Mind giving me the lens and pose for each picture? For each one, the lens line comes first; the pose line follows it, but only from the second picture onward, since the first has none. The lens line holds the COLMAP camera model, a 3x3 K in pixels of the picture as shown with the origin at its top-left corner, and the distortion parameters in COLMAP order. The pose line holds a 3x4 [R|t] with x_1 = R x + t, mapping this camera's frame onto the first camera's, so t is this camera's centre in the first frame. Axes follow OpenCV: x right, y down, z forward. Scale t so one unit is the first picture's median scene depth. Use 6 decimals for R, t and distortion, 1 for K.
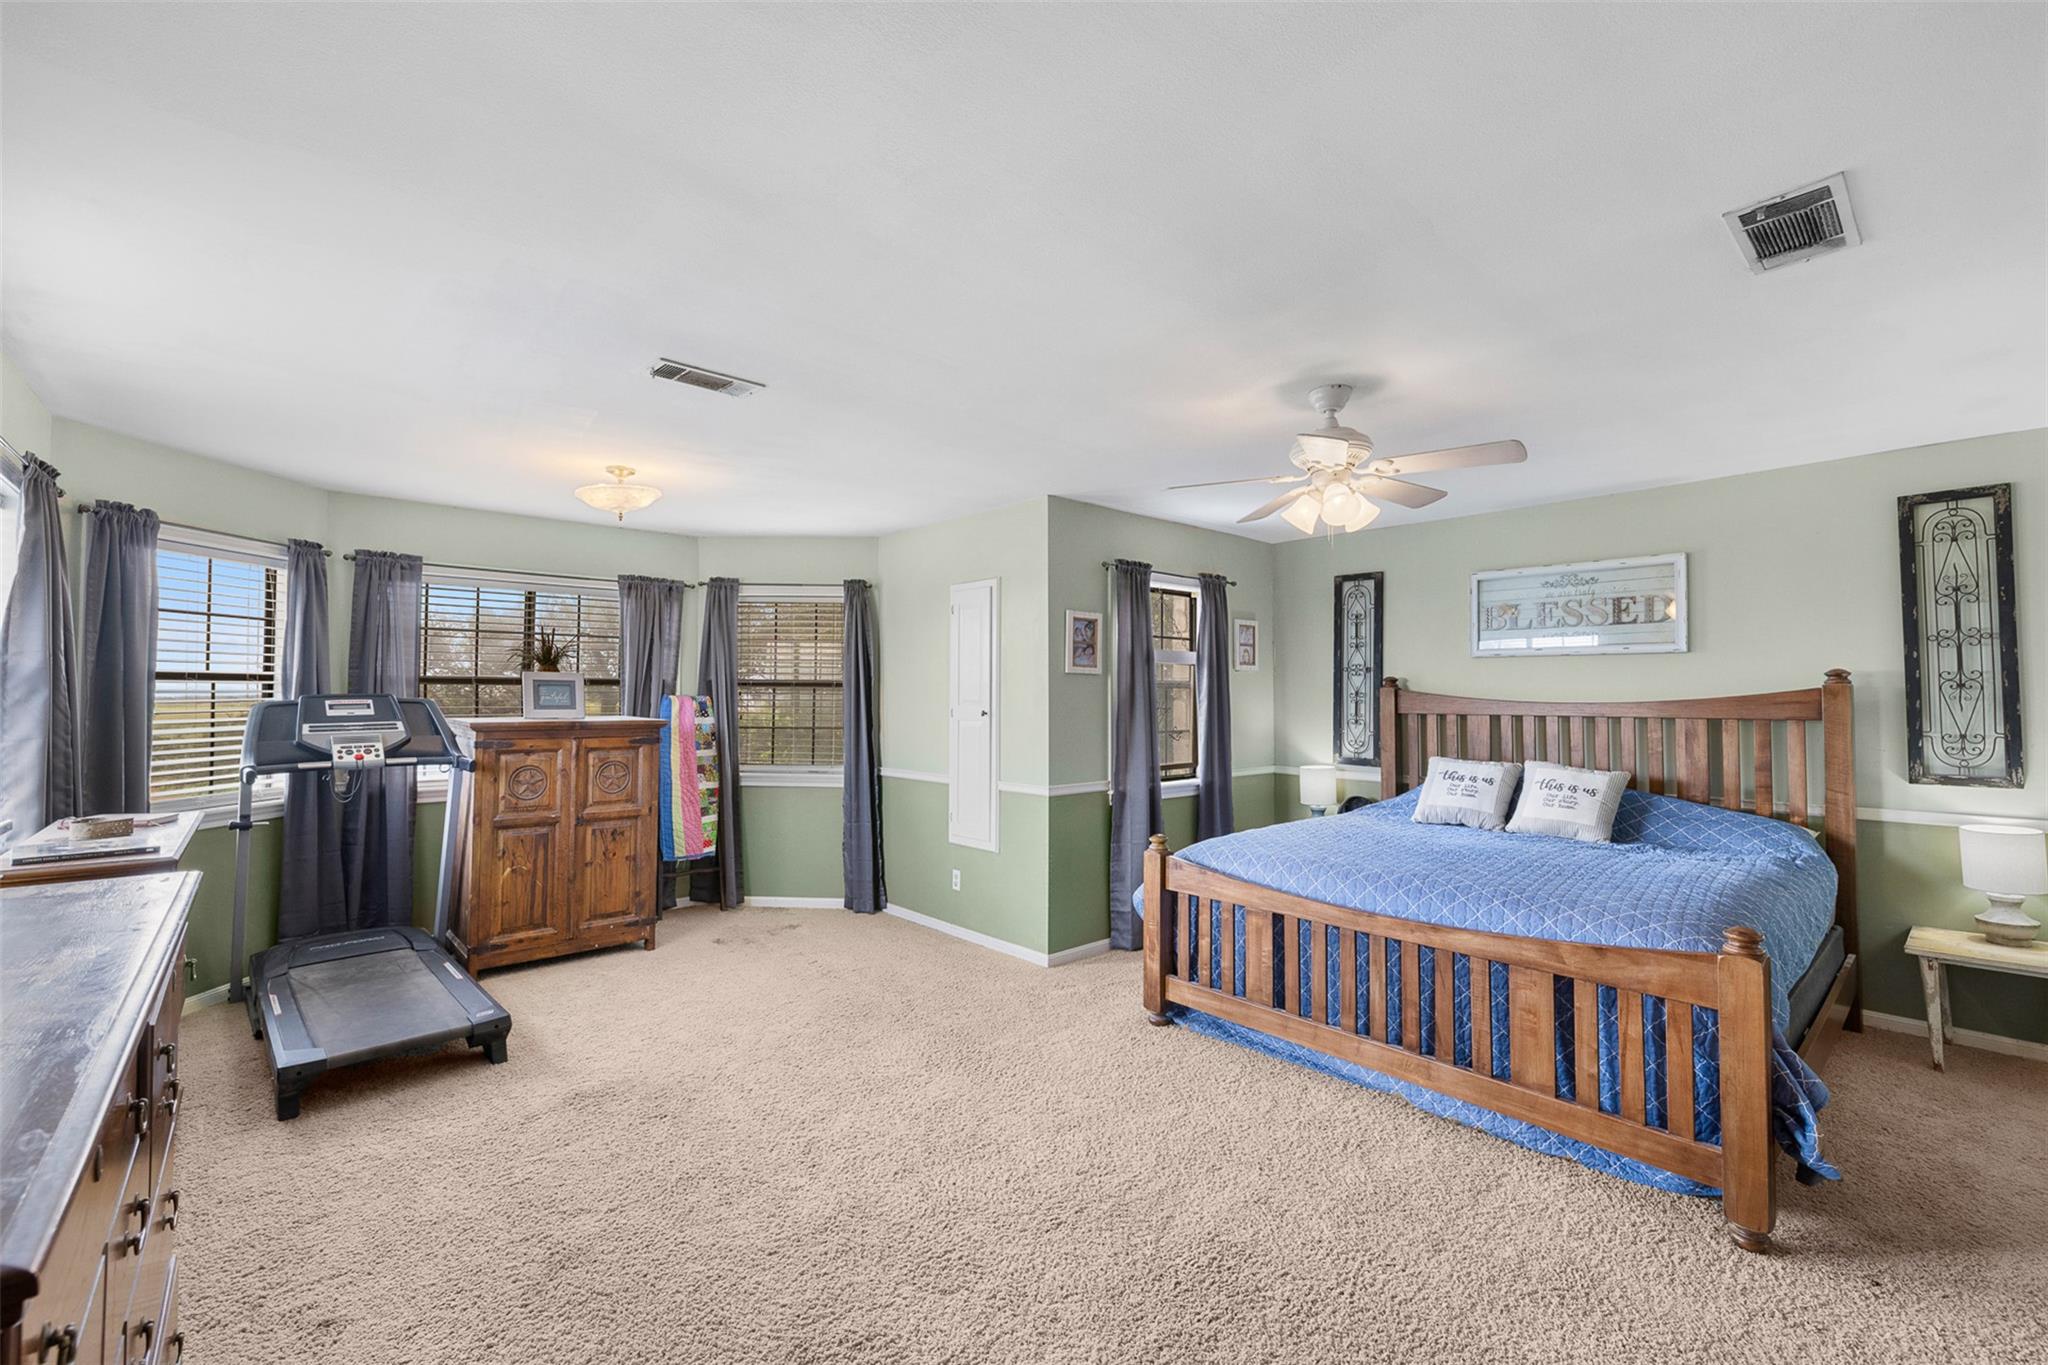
lens RADIAL K [[847.7, 0, 1022.1], [0, 847.7, 668.0], [0, 0, 1]] dist [0.000086, 0.000282]
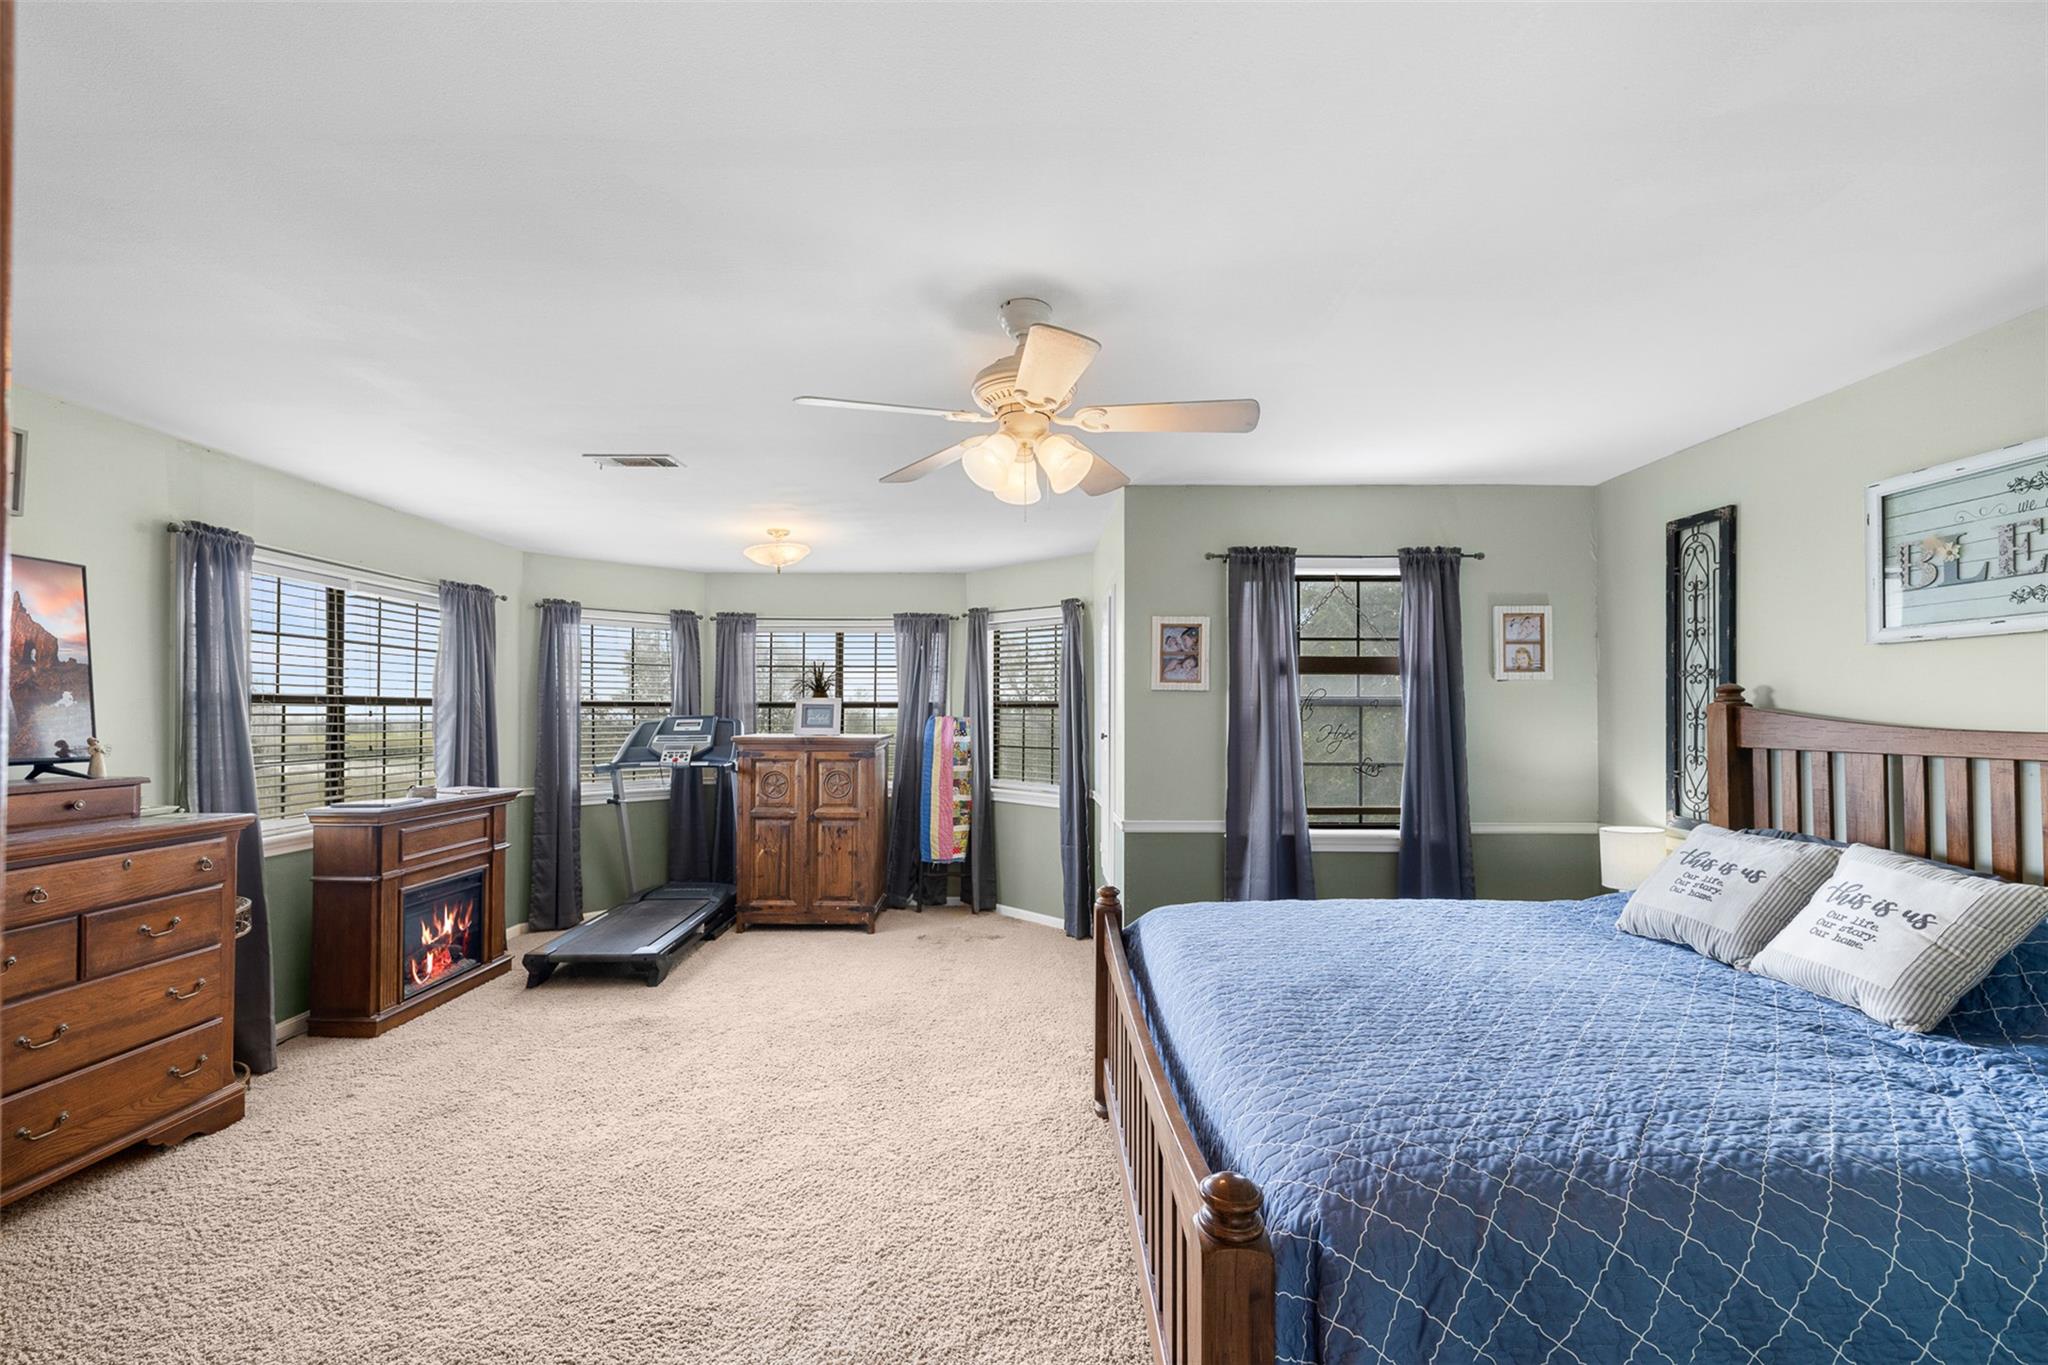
lens RADIAL K [[865.3, 0, 1016.2], [0, 865.3, 702.3], [0, 0, 1]] dist [-0.000808, -0.000001]
pose [[0.744194, -0.010968, -0.667874, 0.508034], [0.022046, 0.999724, 0.008147, 0.007530], [0.667600, -0.020787, 0.744230, 0.248433]]
